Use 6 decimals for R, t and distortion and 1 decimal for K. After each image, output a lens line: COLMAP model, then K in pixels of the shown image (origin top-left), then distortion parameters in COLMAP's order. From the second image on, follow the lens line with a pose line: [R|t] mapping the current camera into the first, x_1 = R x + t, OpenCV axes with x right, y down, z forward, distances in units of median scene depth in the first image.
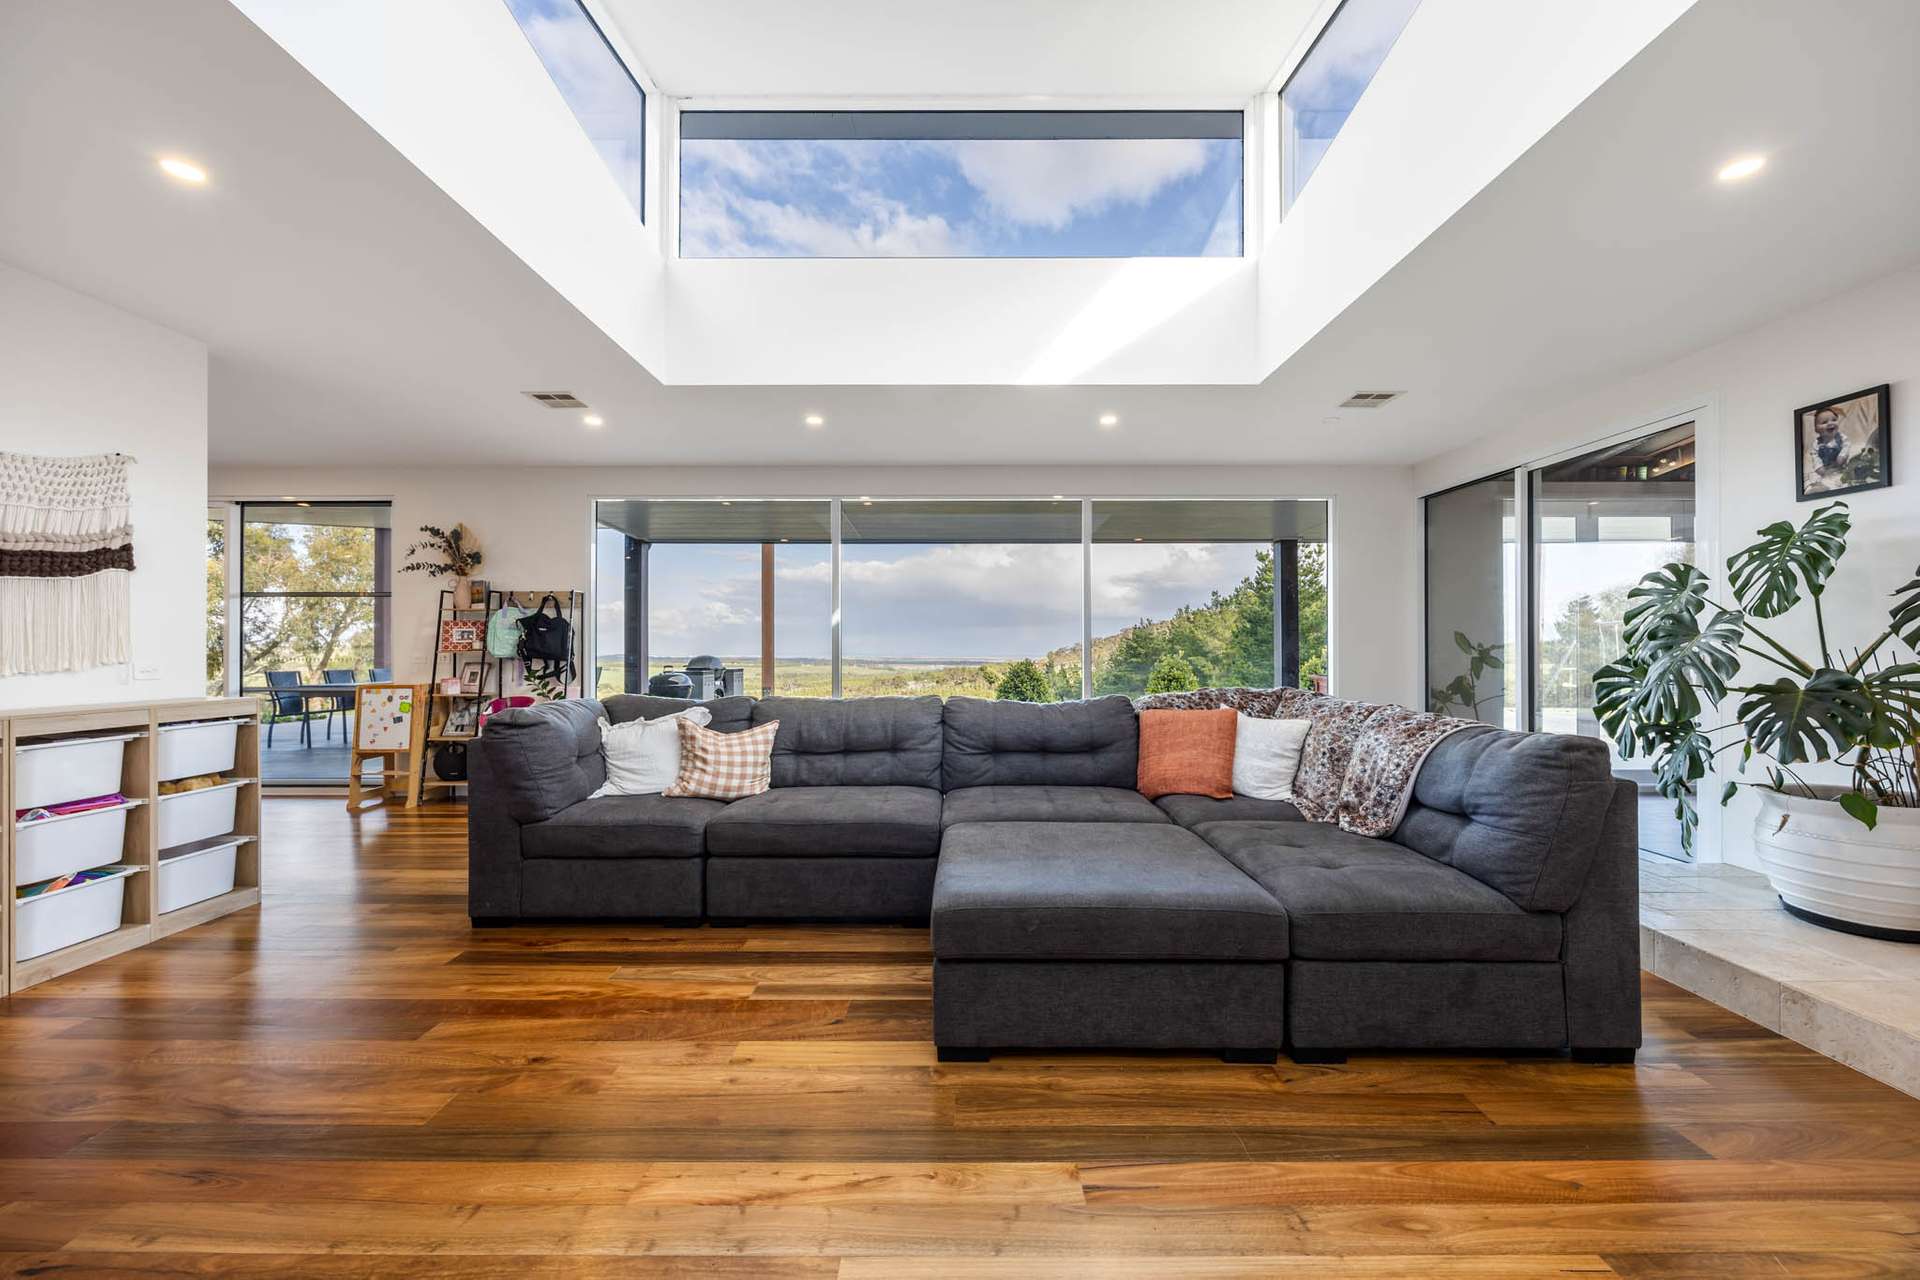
lens RADIAL K [[738.1, 0, 962.4], [0, 738.1, 644.4], [0, 0, 1]] dist [-0.002778, -0.000267]
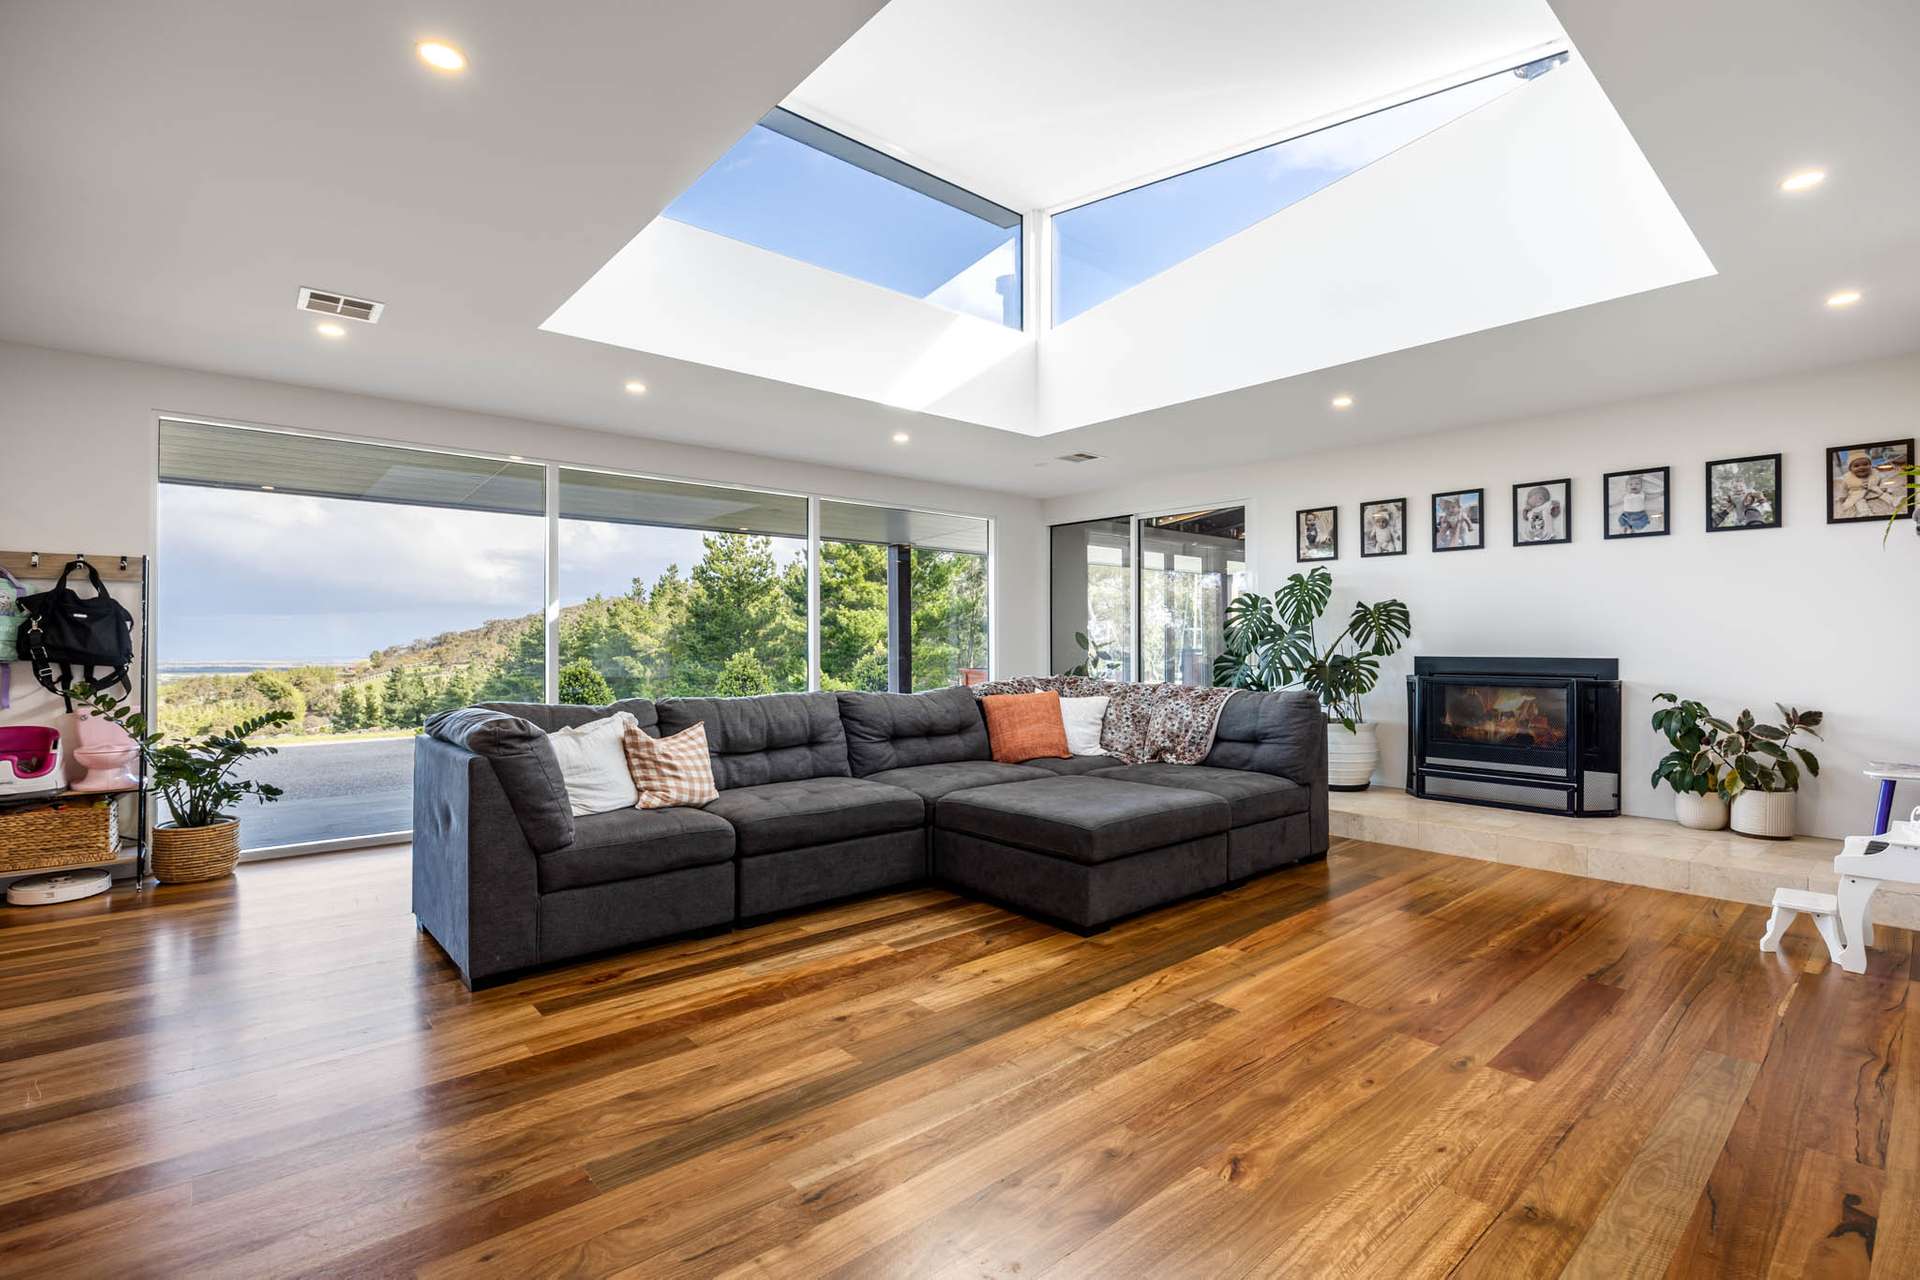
lens RADIAL K [[885.0, 0, 963.1], [0, 885.0, 641.5], [0, 0, 1]] dist [-0.017467, 0.000278]
pose [[0.750544, 0.001876, 0.660818, -0.899852], [-0.001957, 0.999998, -0.000615, 0.001218], [-0.660818, -0.000831, 0.750546, -0.073824]]
